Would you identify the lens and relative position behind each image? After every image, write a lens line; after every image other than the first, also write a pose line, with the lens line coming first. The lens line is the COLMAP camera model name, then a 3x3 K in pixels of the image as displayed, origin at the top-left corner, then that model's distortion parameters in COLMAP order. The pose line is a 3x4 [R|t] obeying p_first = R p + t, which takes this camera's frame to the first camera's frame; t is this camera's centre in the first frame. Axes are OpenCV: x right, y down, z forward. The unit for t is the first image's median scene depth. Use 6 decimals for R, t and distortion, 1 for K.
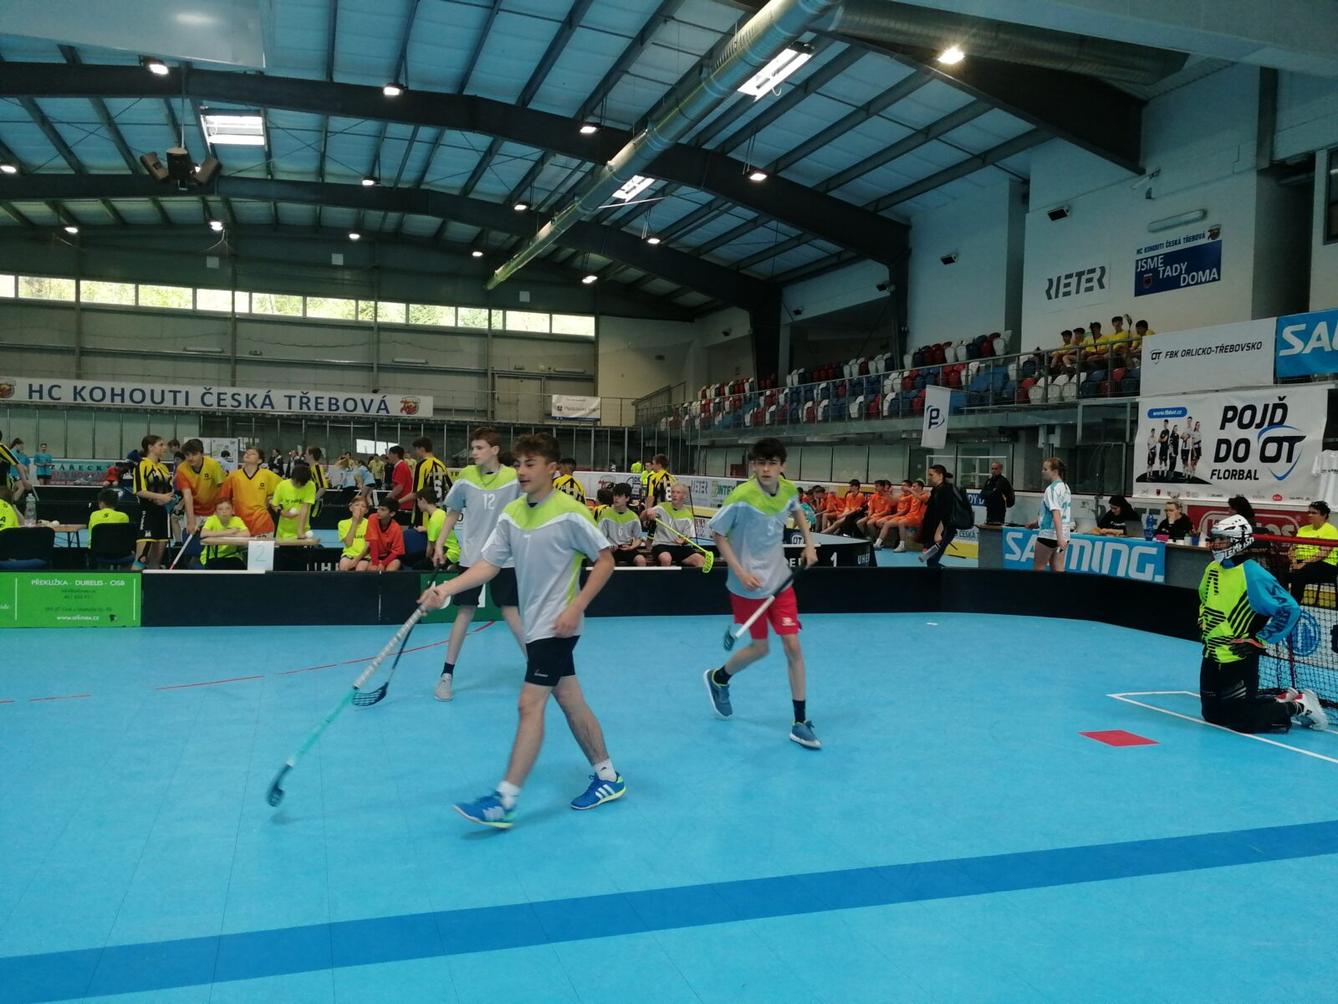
lens RADIAL K [[1080.4, 0, 673.4], [0, 1080.4, 492.3], [0, 0, 1]] dist [0.022905, -0.003430]
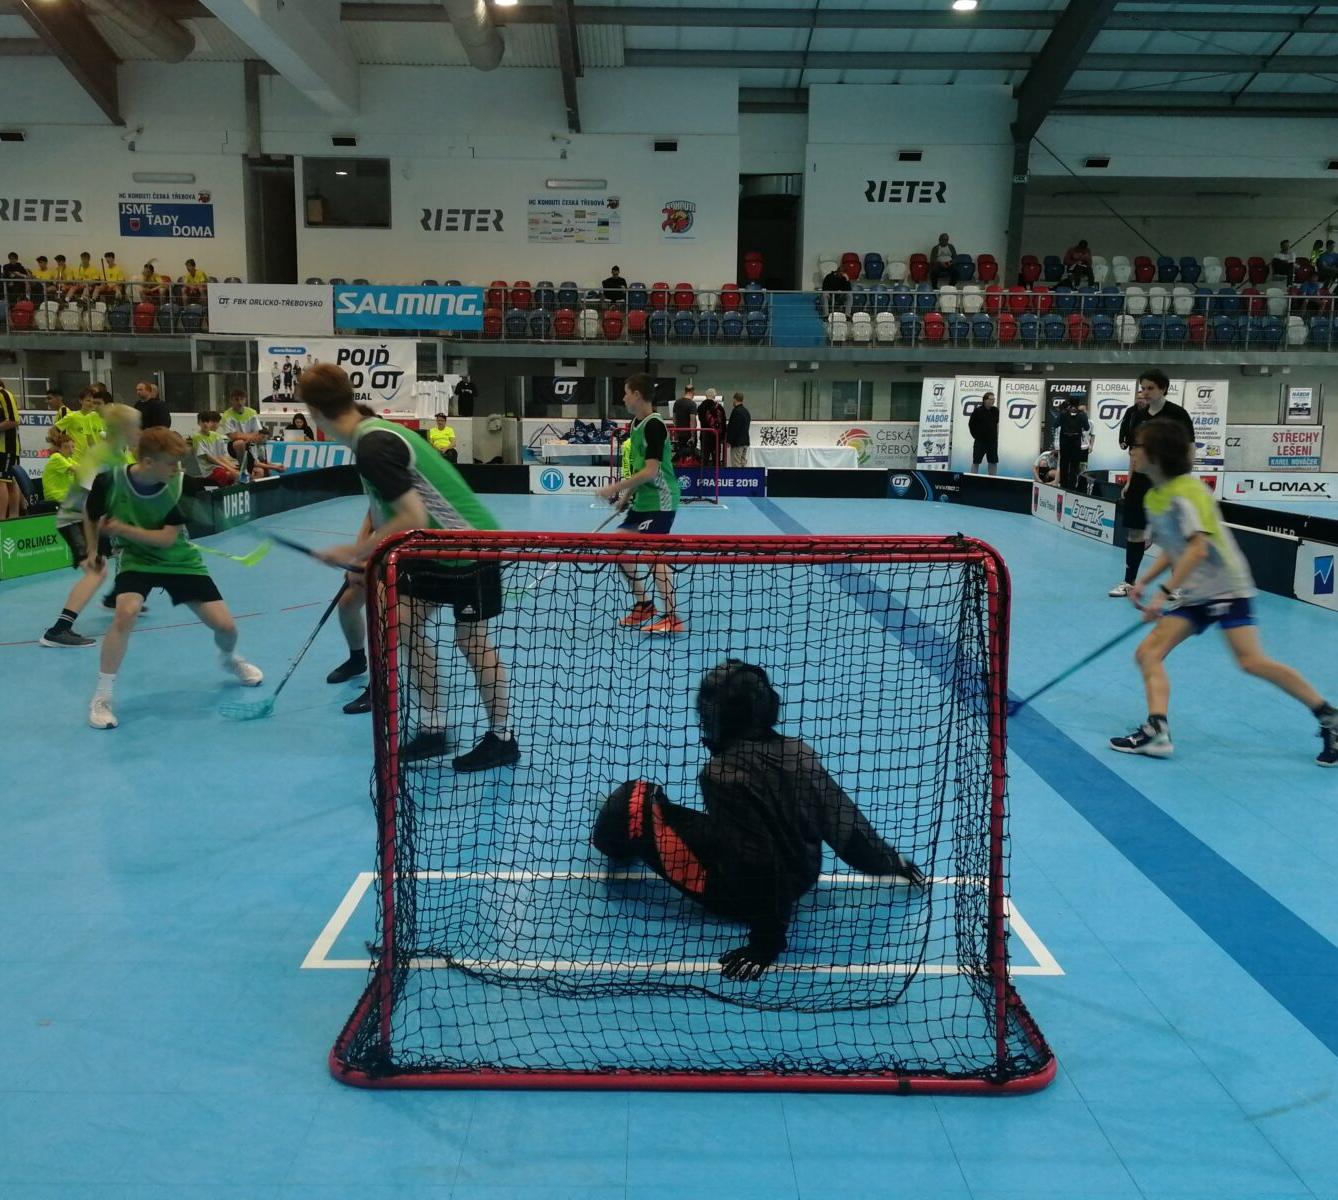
lens RADIAL K [[1259.3, 0, 672.5], [0, 1259.3, 591.6], [0, 0, 1]] dist [0.015303, 0.000000]
pose [[0.308015, -0.164068, 0.937128, -0.938623], [0.019760, 0.985909, 0.166113, -0.028663], [-0.951176, -0.032647, 0.306916, 0.042024]]
